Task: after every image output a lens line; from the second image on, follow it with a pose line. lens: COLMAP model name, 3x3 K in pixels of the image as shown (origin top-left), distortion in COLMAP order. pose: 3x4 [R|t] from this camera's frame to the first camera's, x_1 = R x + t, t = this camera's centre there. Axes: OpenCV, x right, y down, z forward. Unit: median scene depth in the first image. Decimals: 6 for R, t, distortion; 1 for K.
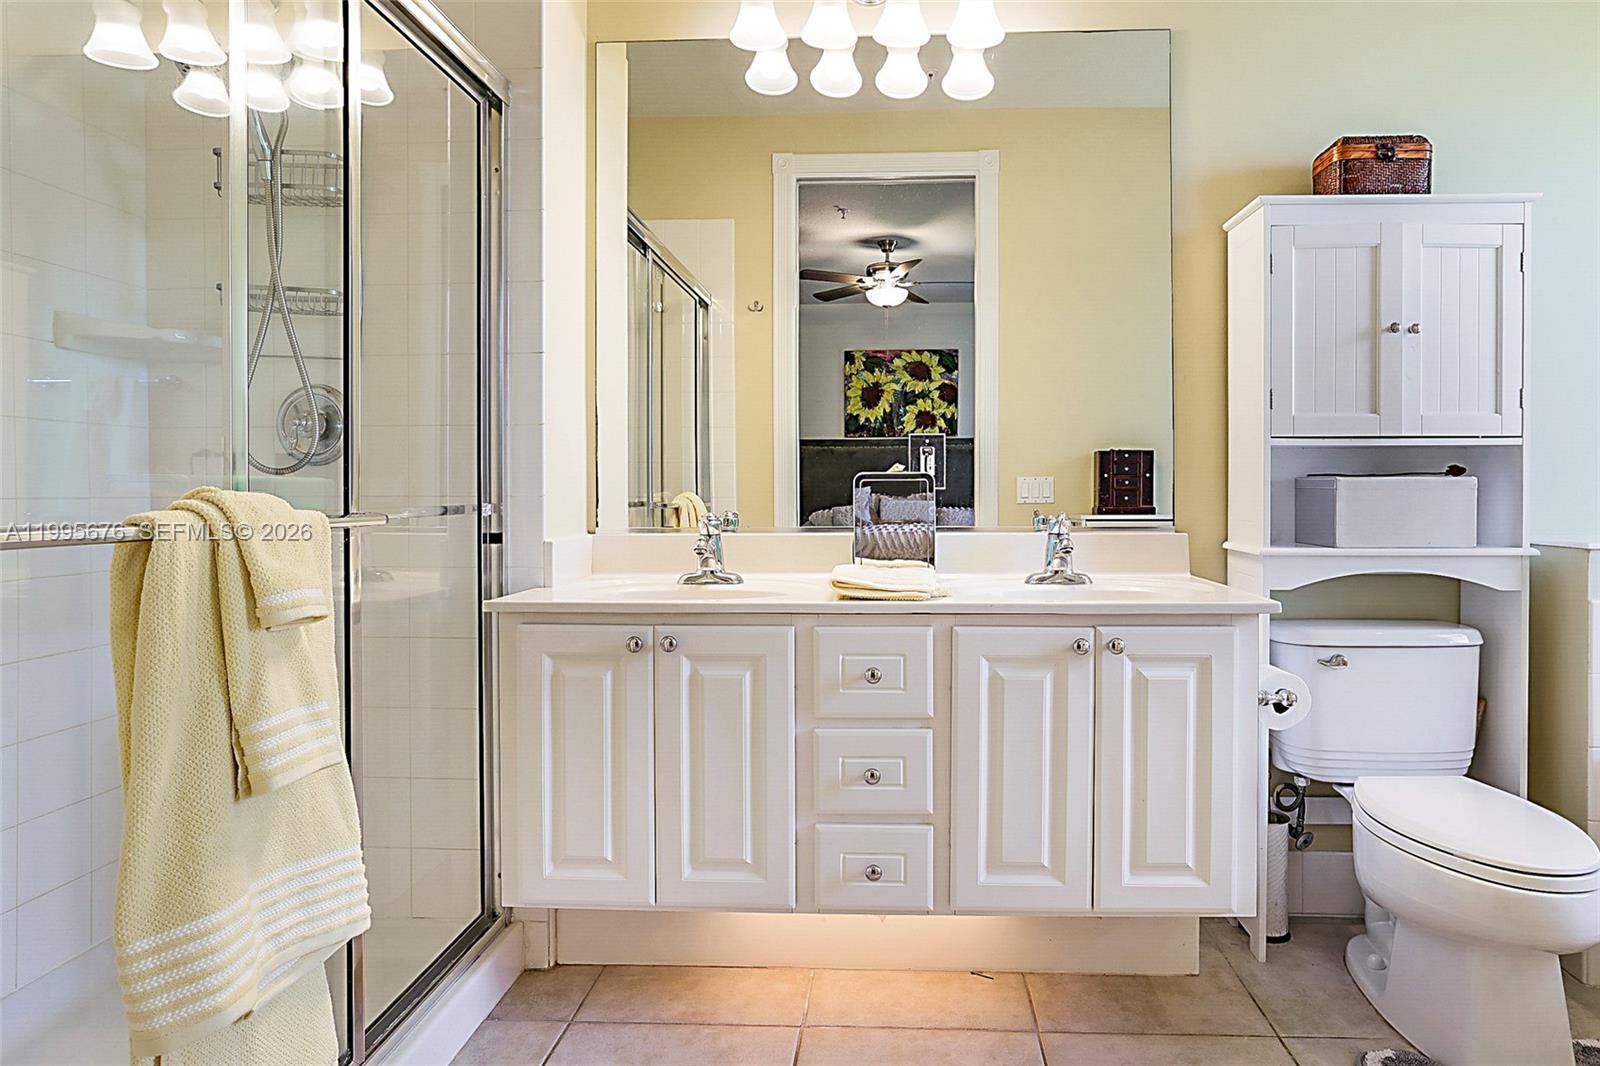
lens RADIAL K [[892.8, 0, 864.1], [0, 892.8, 496.8], [0, 0, 1]] dist [-0.015438, -0.000900]
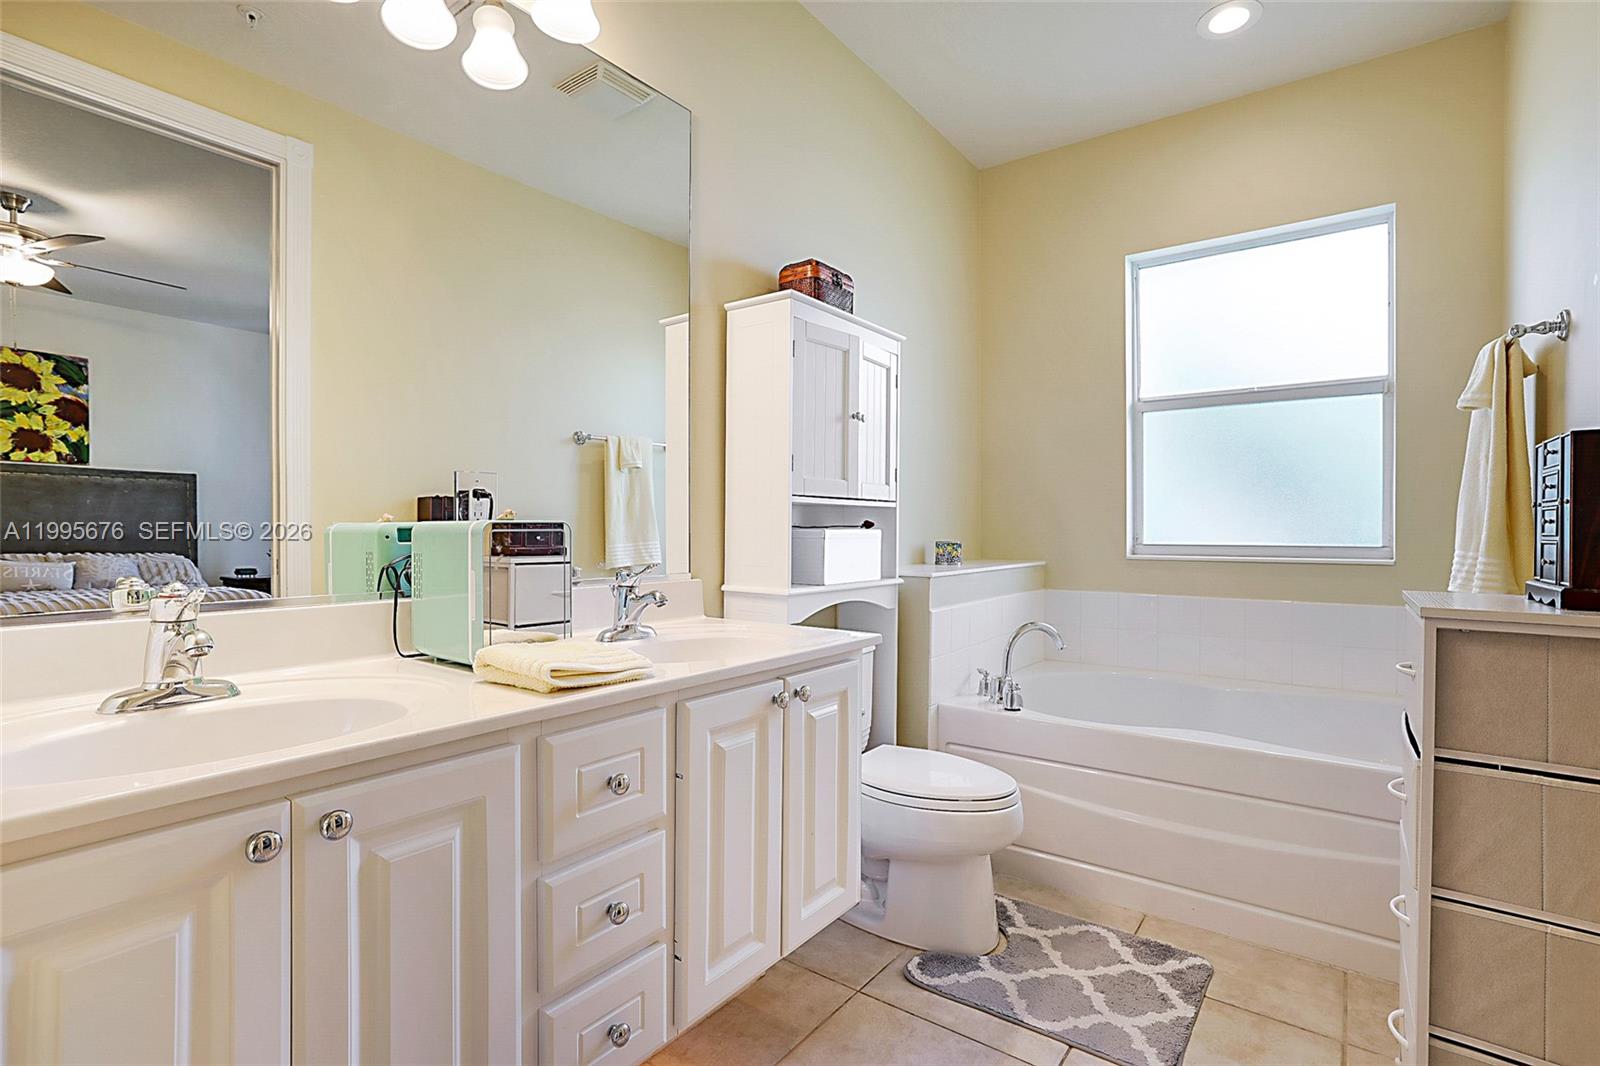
lens RADIAL K [[753.7, 0, 791.8], [0, 753.7, 542.5], [0, 0, 1]] dist [-0.009138, 0.003458]
pose [[0.589848, -0.009575, 0.807458, -0.345863], [0.002485, 0.999946, 0.010042, -0.013819], [-0.807511, -0.003917, 0.589840, 0.393370]]
